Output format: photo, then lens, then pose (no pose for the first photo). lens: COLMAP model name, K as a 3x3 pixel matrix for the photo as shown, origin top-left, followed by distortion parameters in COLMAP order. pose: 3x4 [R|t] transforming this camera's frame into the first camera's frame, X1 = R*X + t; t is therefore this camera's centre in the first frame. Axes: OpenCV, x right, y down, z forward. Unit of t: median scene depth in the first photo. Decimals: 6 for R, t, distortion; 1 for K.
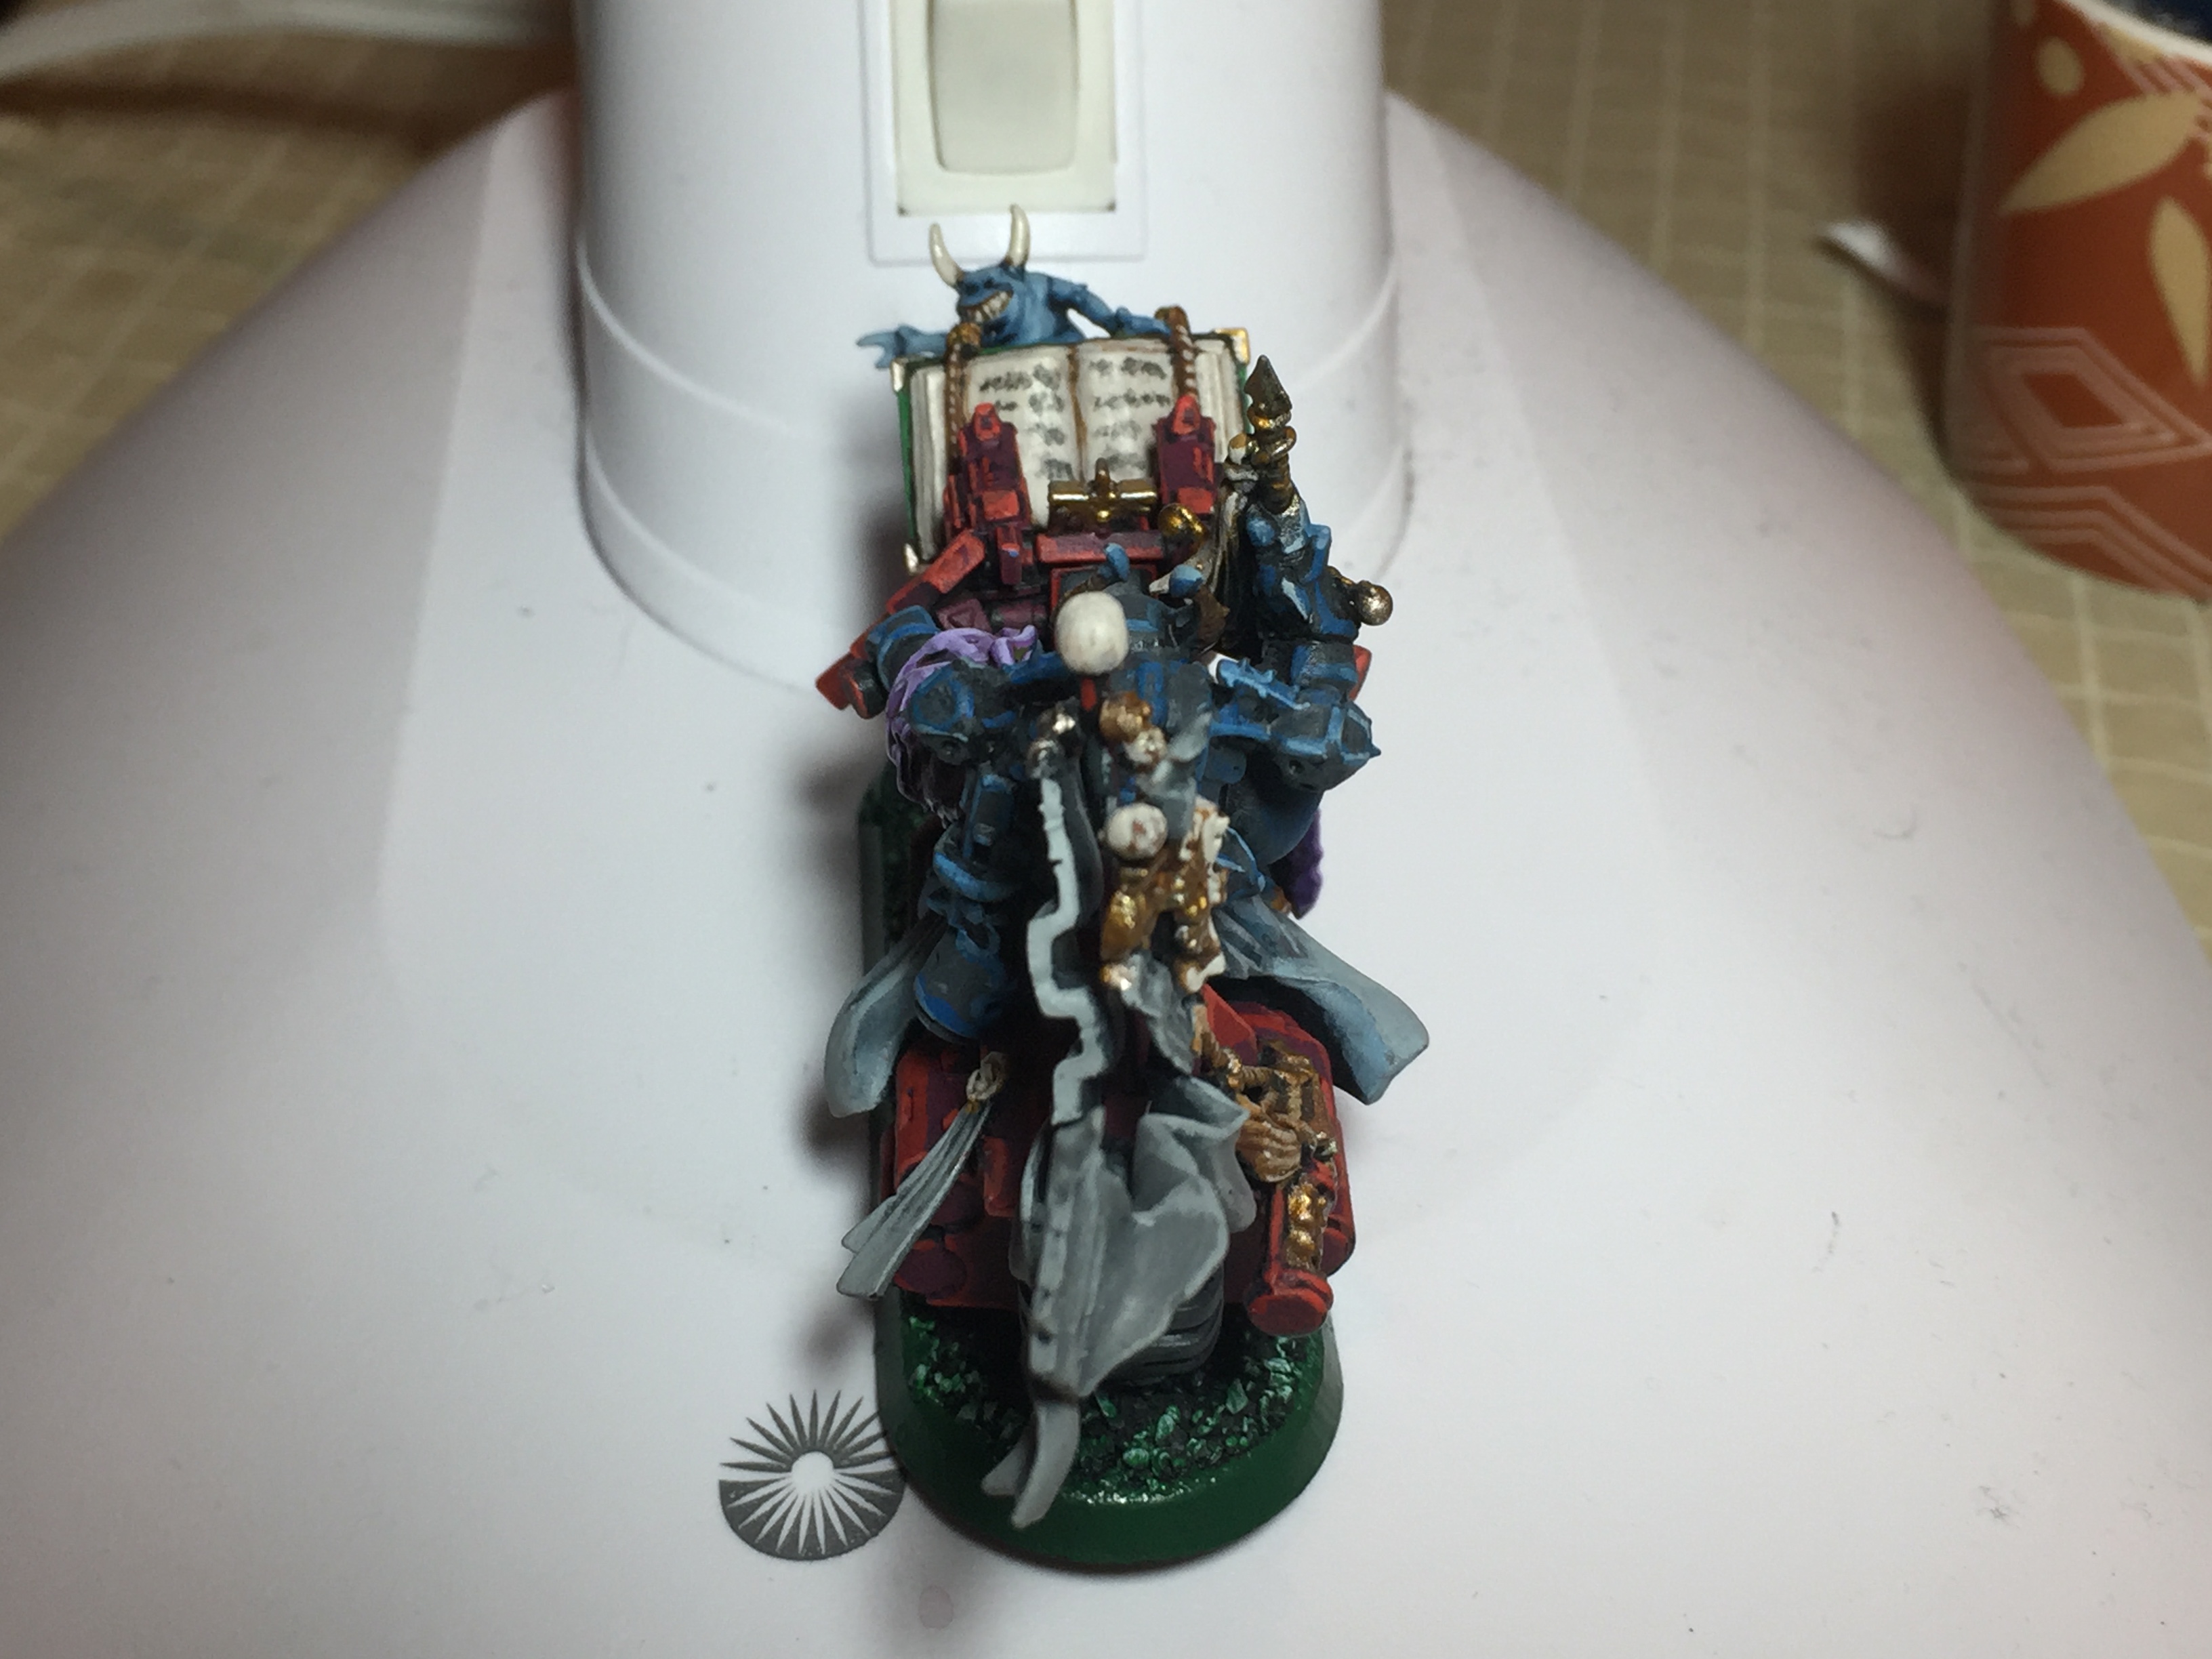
lens RADIAL K [[2963.9, 0, 1114.6], [0, 2963.9, 763.1], [0, 0, 1]] dist [-0.001577, 0.000000]
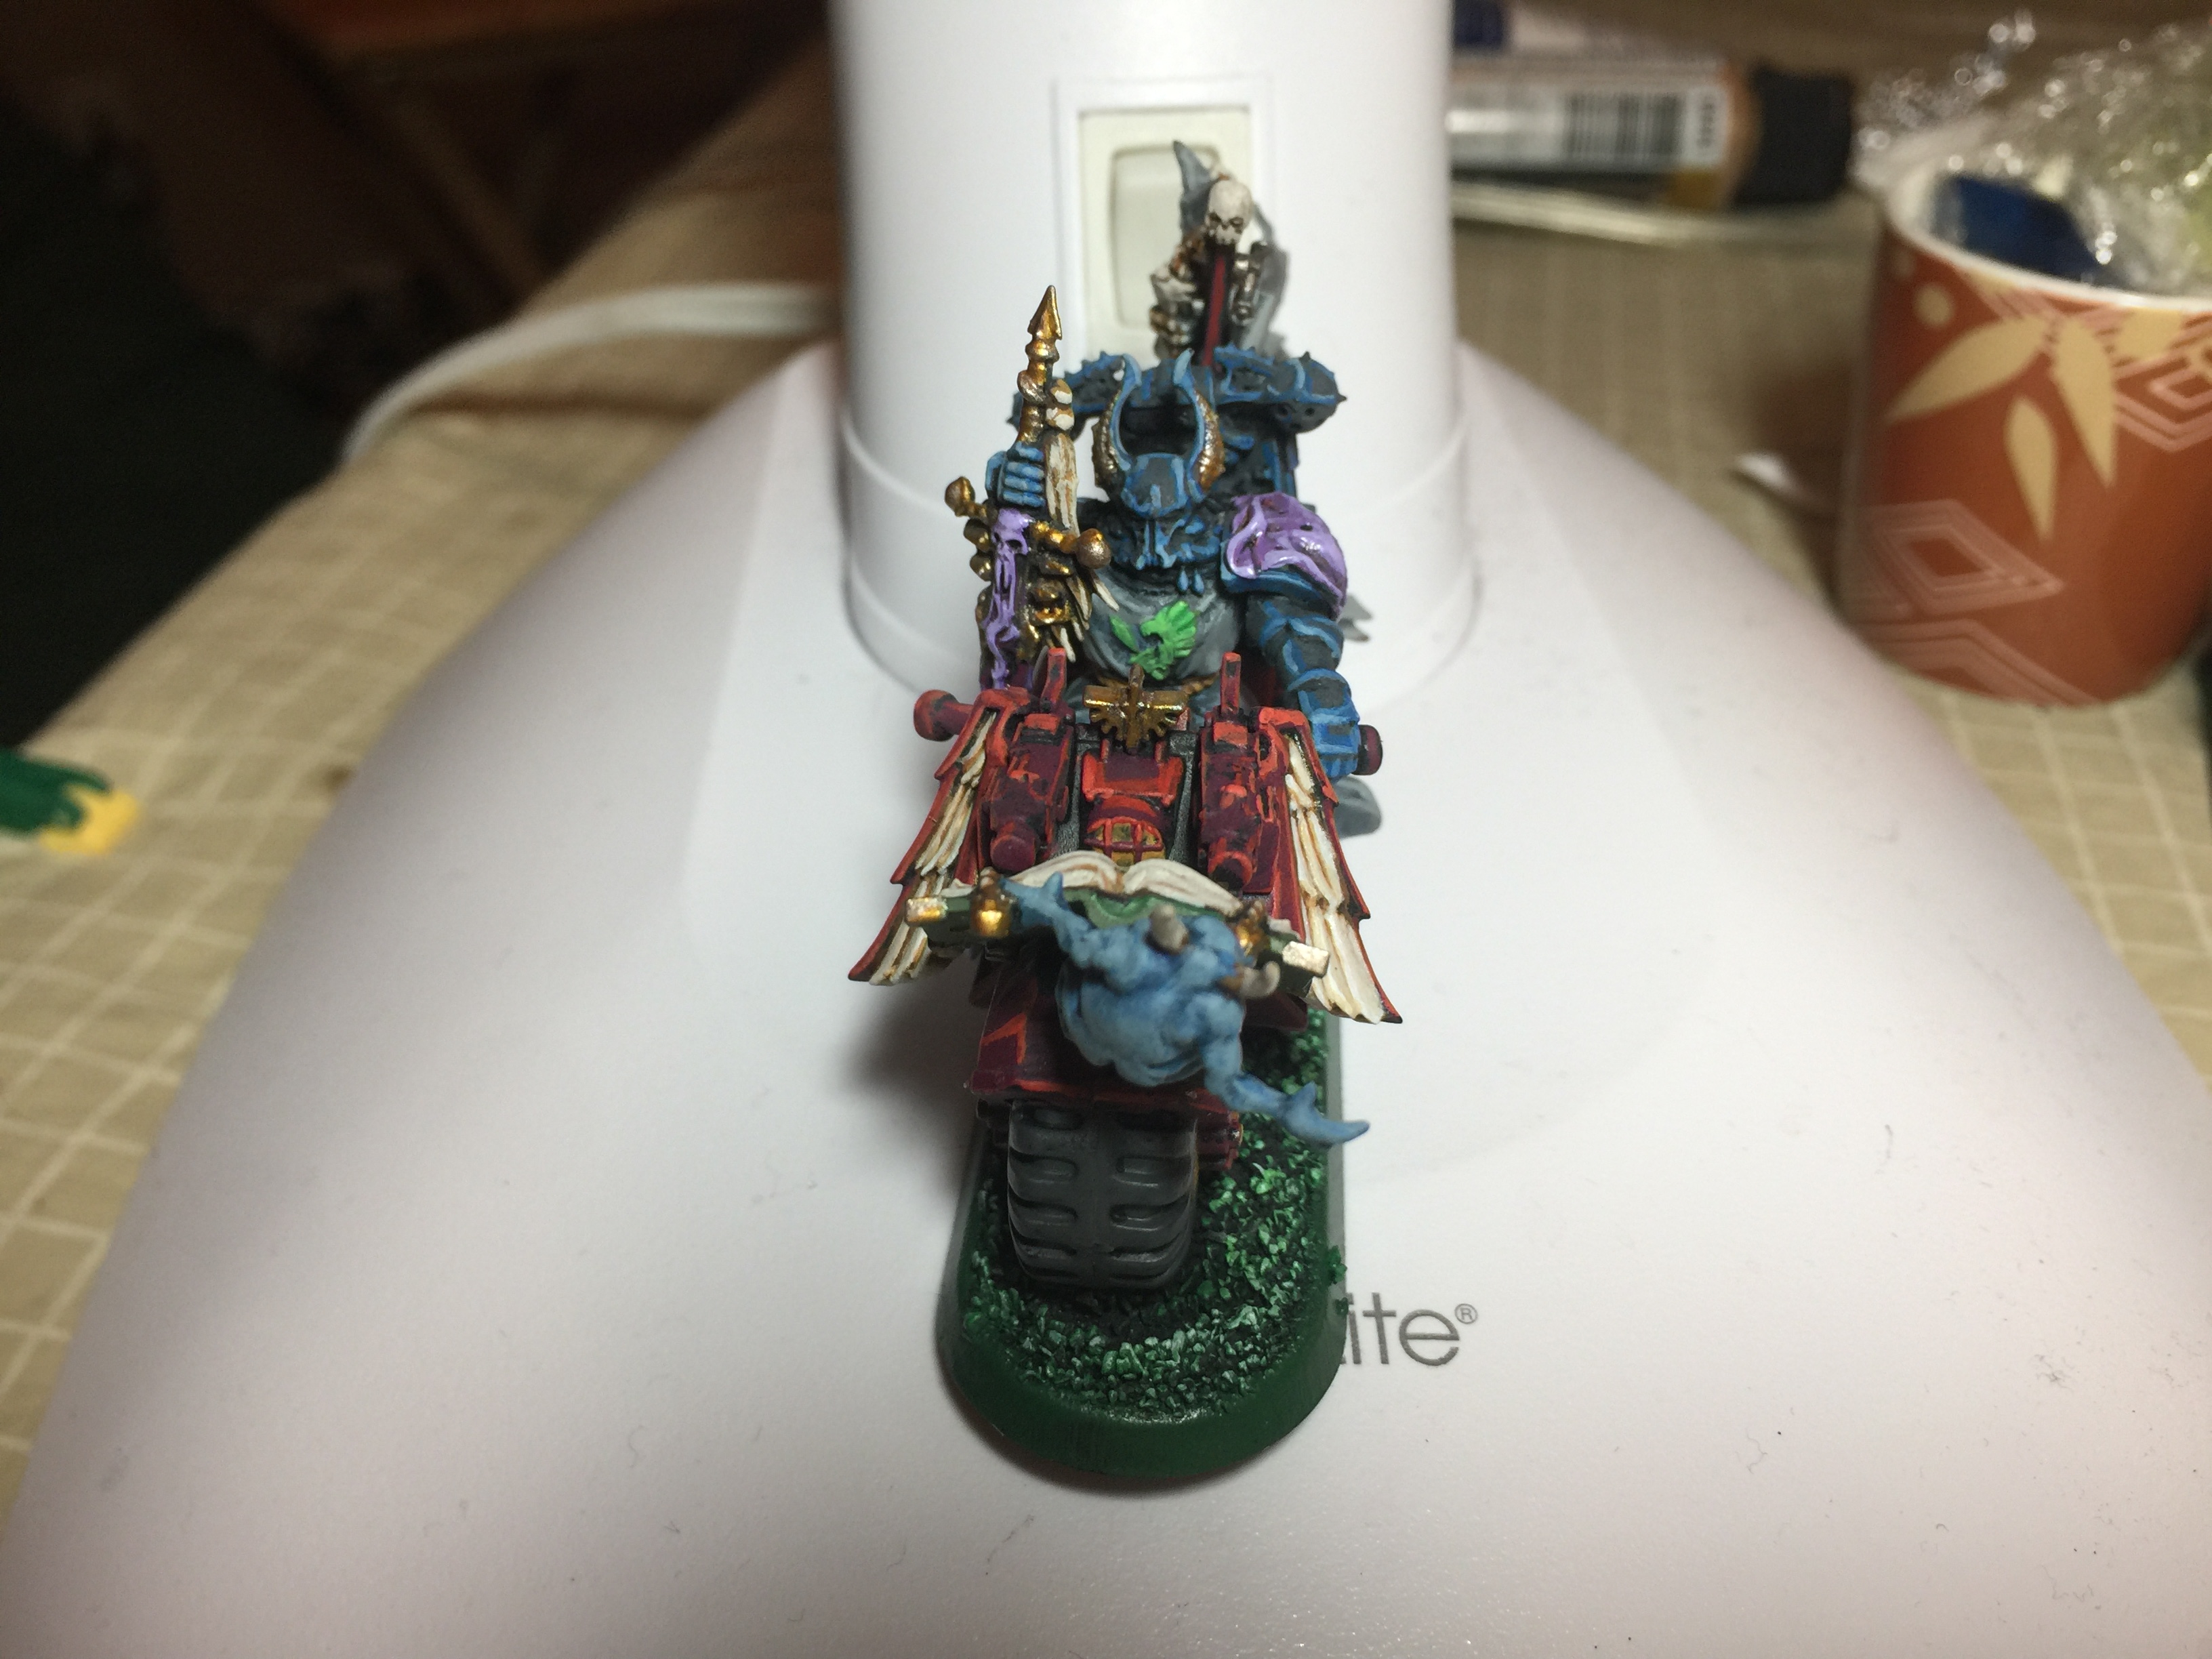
lens RADIAL K [[1875.3, 0, 1095.5], [0, 1875.3, 824.0], [0, 0, 1]] dist [-0.006284, -0.047595]
pose [[0.998544, -0.011416, -0.052714, -0.025642], [0.008663, 0.998602, -0.052145, 0.051571], [0.053236, 0.051613, 0.997247, 0.175097]]
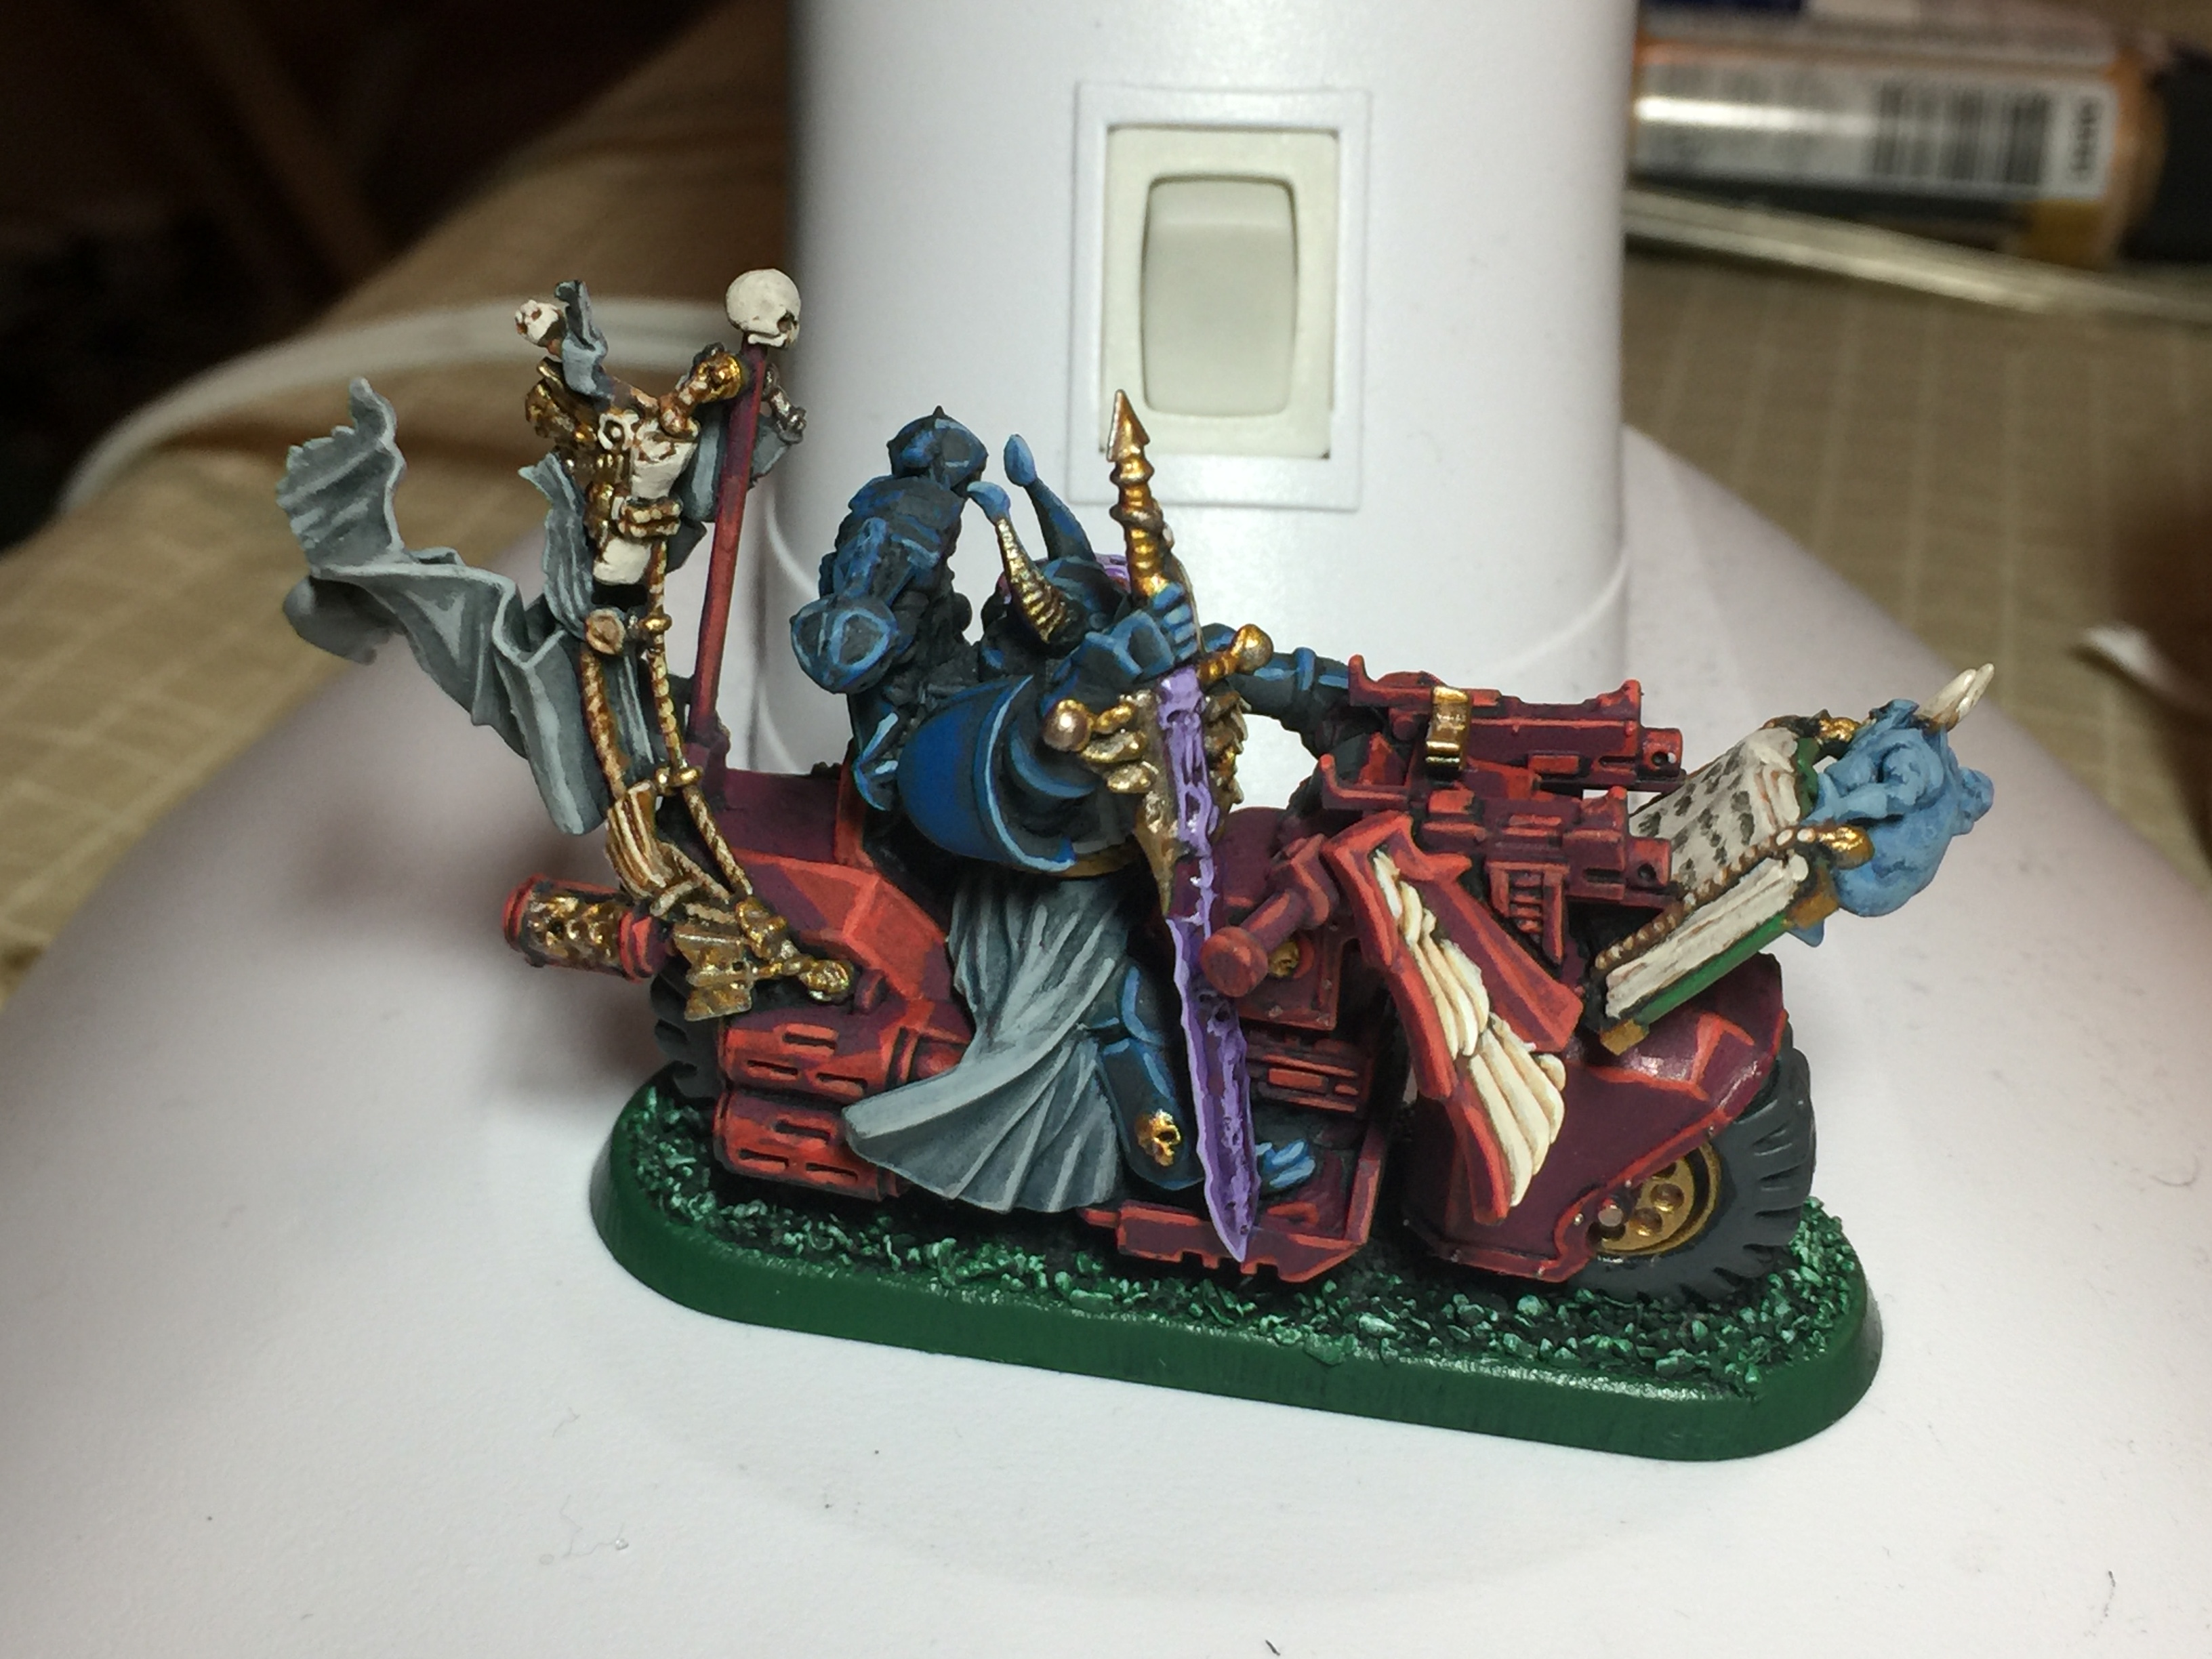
lens RADIAL K [[2963.9, 0, 1114.2], [0, 2963.9, 832.1], [0, 0, 1]] dist [-0.001577, 0.000000]
pose [[0.995980, 0.048099, -0.075572, 0.007839], [-0.058989, 0.987045, -0.149209, 0.065394], [0.067416, 0.153067, 0.985914, 0.078085]]
